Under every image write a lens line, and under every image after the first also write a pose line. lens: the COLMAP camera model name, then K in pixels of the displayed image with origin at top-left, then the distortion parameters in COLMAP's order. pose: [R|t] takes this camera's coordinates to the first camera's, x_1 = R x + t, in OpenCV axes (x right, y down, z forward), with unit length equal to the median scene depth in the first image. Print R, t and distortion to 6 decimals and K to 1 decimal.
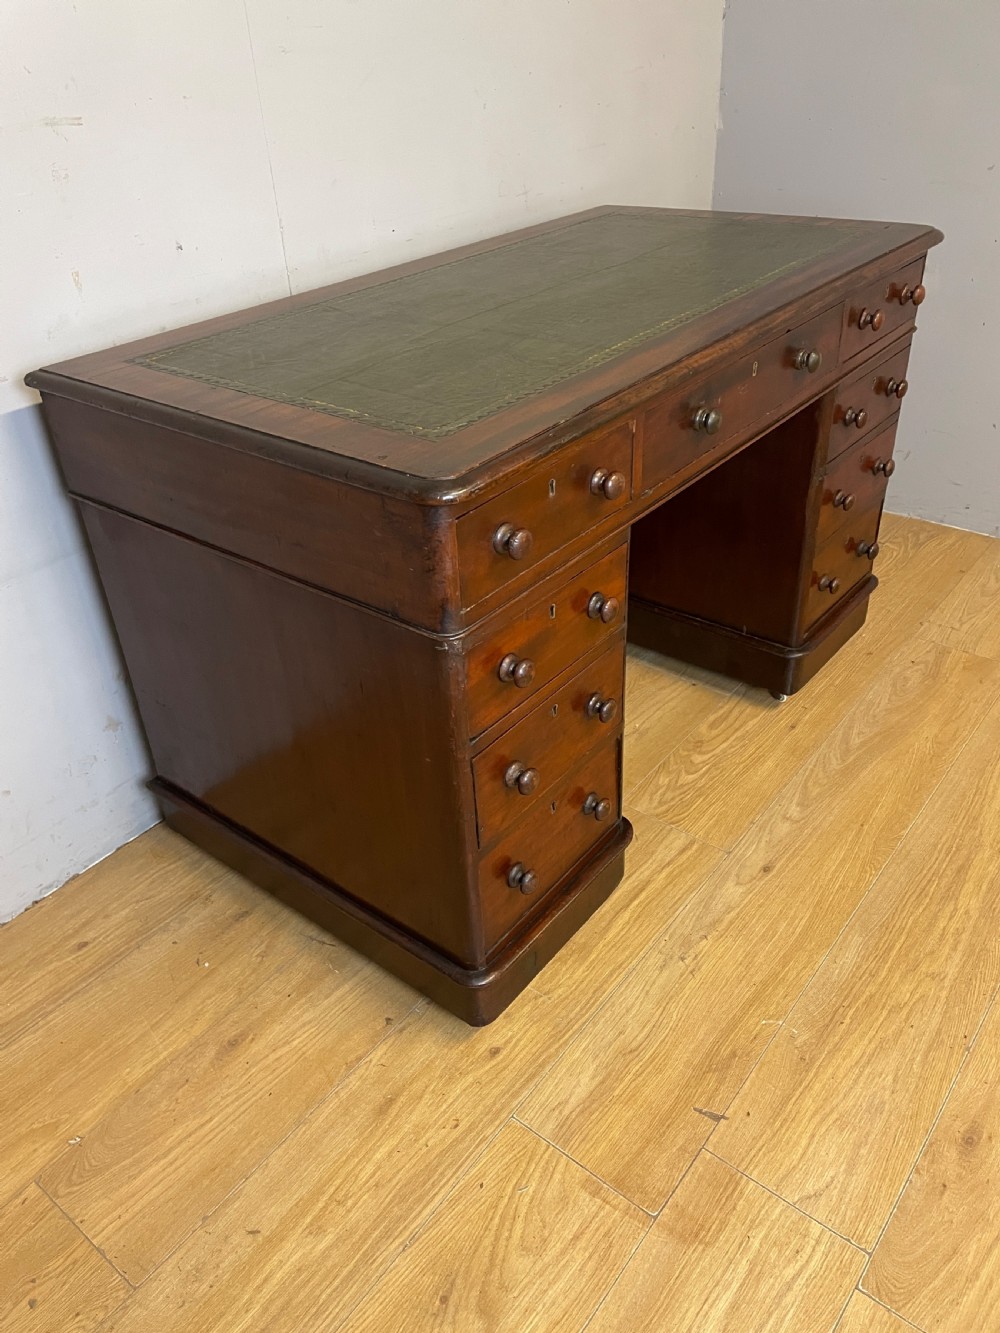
lens RADIAL K [[1004.0, 0, 492.6], [0, 1004.0, 660.6], [0, 0, 1]] dist [0.092299, -0.113392]
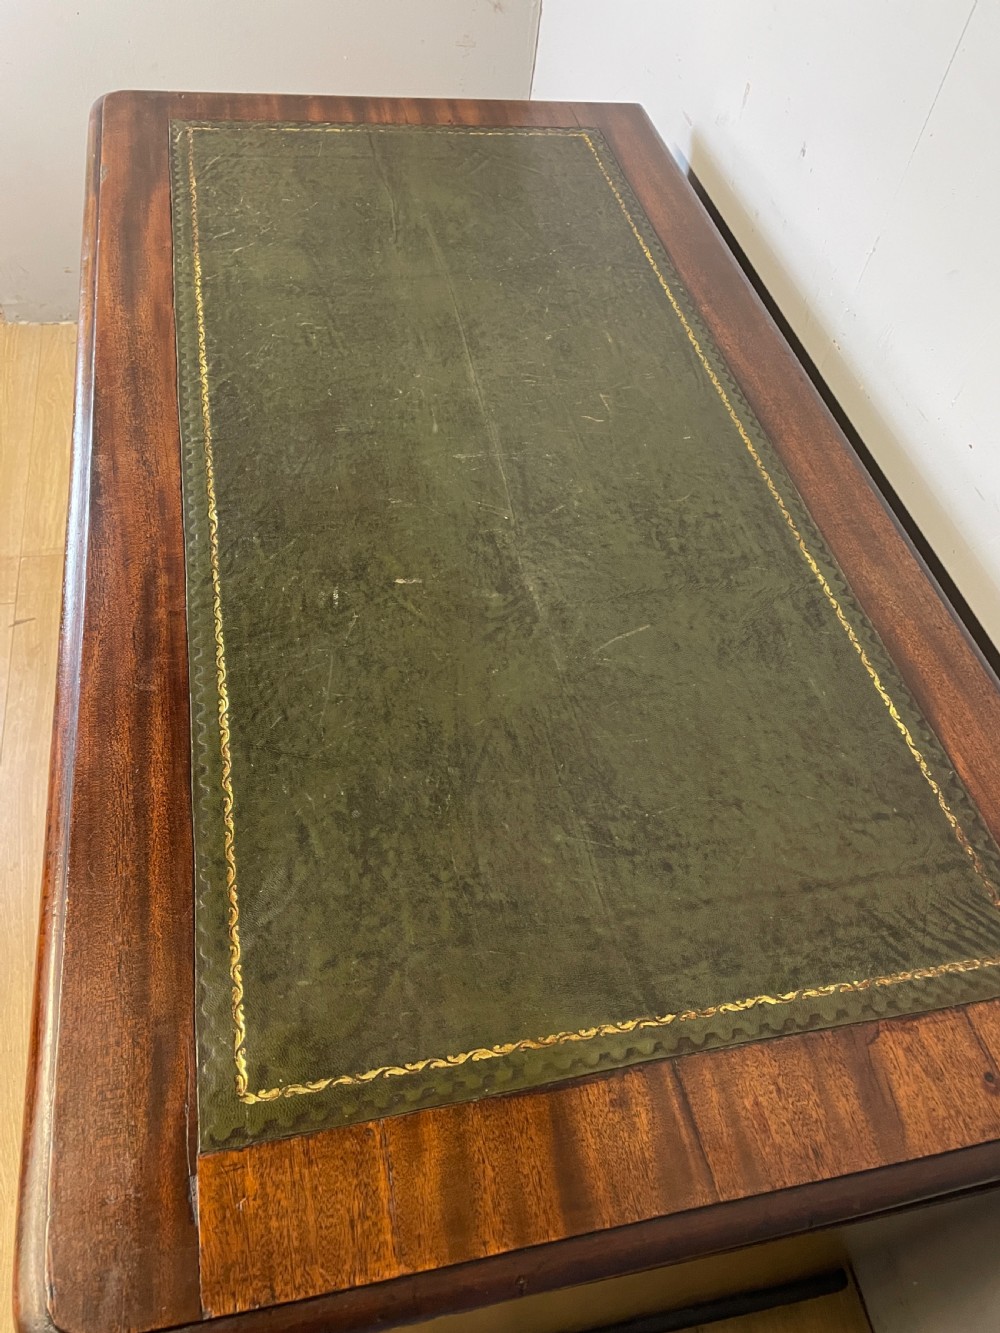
lens RADIAL K [[1004.0, 0, 491.5], [0, 1004.0, 663.1], [0, 0, 1]] dist [0.092299, -0.113392]
pose [[-0.634597, 0.589689, -0.499554, 0.493226], [-0.488546, 0.194768, 0.850523, -0.941614], [0.598841, 0.783794, 0.164490, 1.117696]]
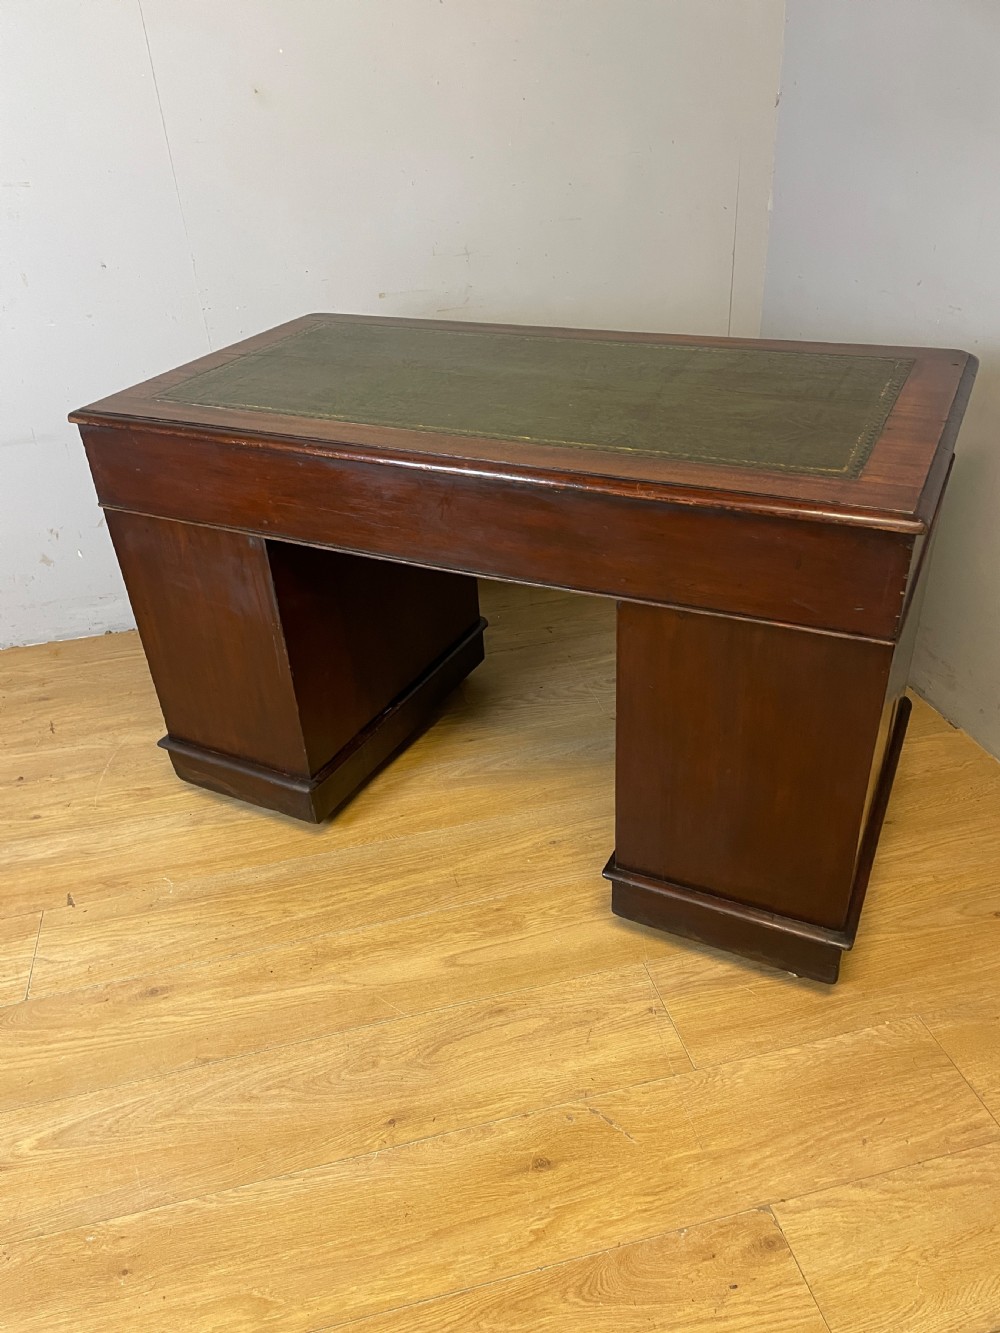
lens RADIAL K [[1004.0, 0, 492.6], [0, 1004.0, 672.5], [0, 0, 1]] dist [0.092299, -0.113392]
pose [[0.793362, 0.326467, -0.513806, 1.241733], [-0.319686, 0.941717, 0.104735, -0.190903], [0.518052, 0.081164, 0.851489, 0.046720]]
